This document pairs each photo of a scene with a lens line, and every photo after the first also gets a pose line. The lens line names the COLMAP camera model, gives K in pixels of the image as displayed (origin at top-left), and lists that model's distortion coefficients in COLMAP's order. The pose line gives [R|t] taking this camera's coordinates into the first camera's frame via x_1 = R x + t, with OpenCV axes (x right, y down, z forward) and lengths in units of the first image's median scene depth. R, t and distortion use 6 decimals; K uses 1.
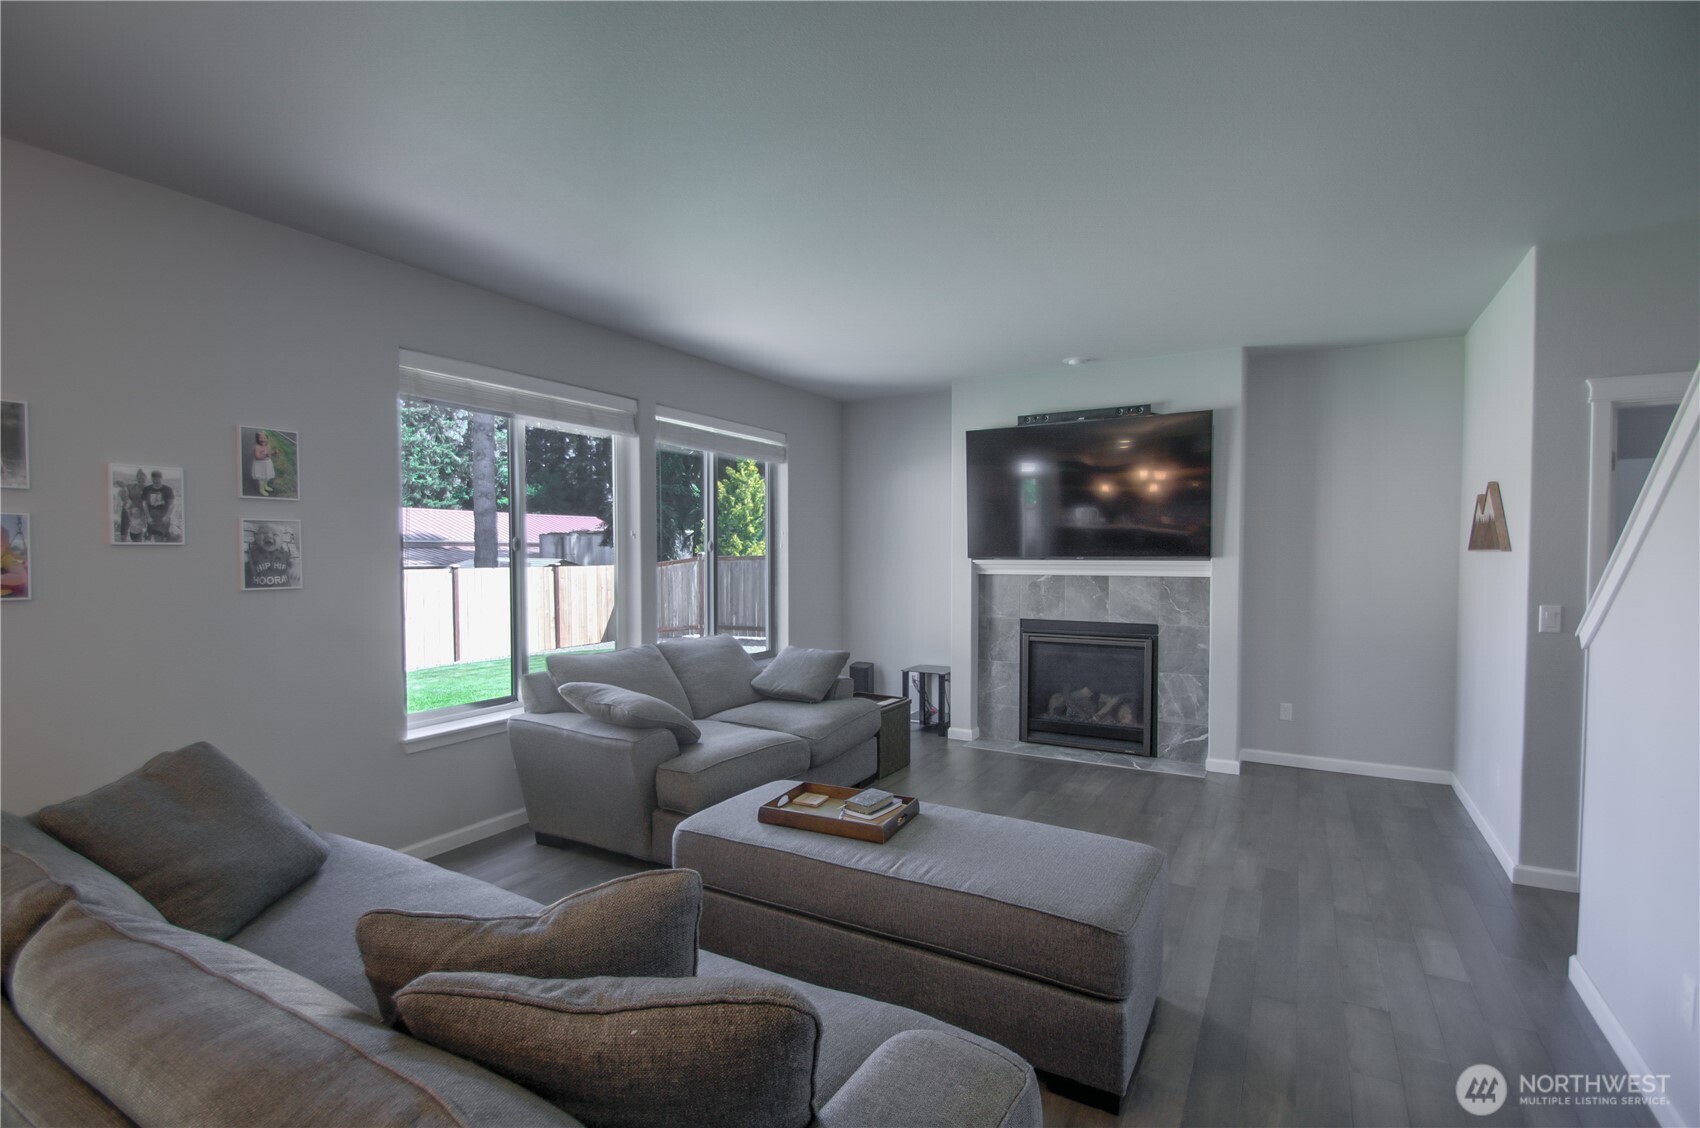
lens RADIAL K [[780.6, 0, 843.5], [0, 780.6, 565.7], [0, 0, 1]] dist [0.005025, -0.009055]
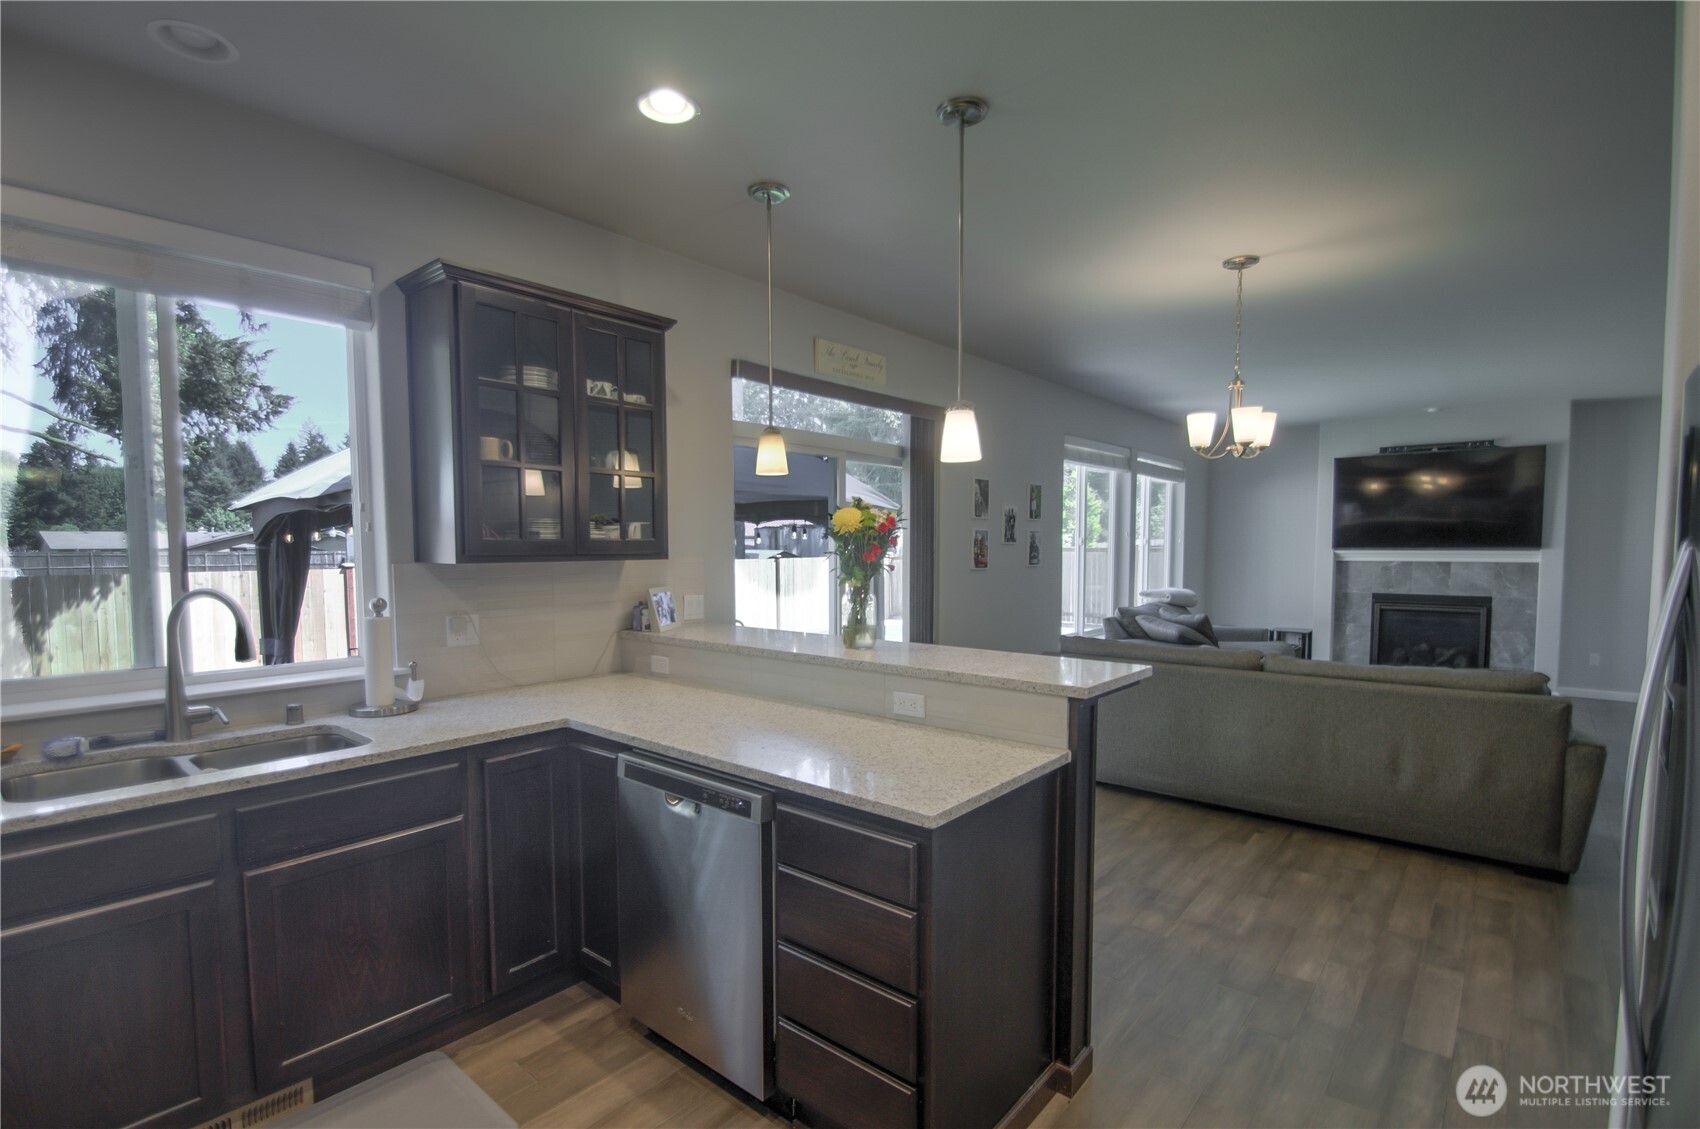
lens RADIAL K [[780.6, 0, 857.4], [0, 780.6, 579.5], [0, 0, 1]] dist [0.005025, -0.009055]
pose [[0.983623, 0.005461, -0.180156, -0.456929], [-0.000301, 0.999589, 0.028656, 0.004738], [0.180238, -0.028133, 0.983221, -0.567696]]
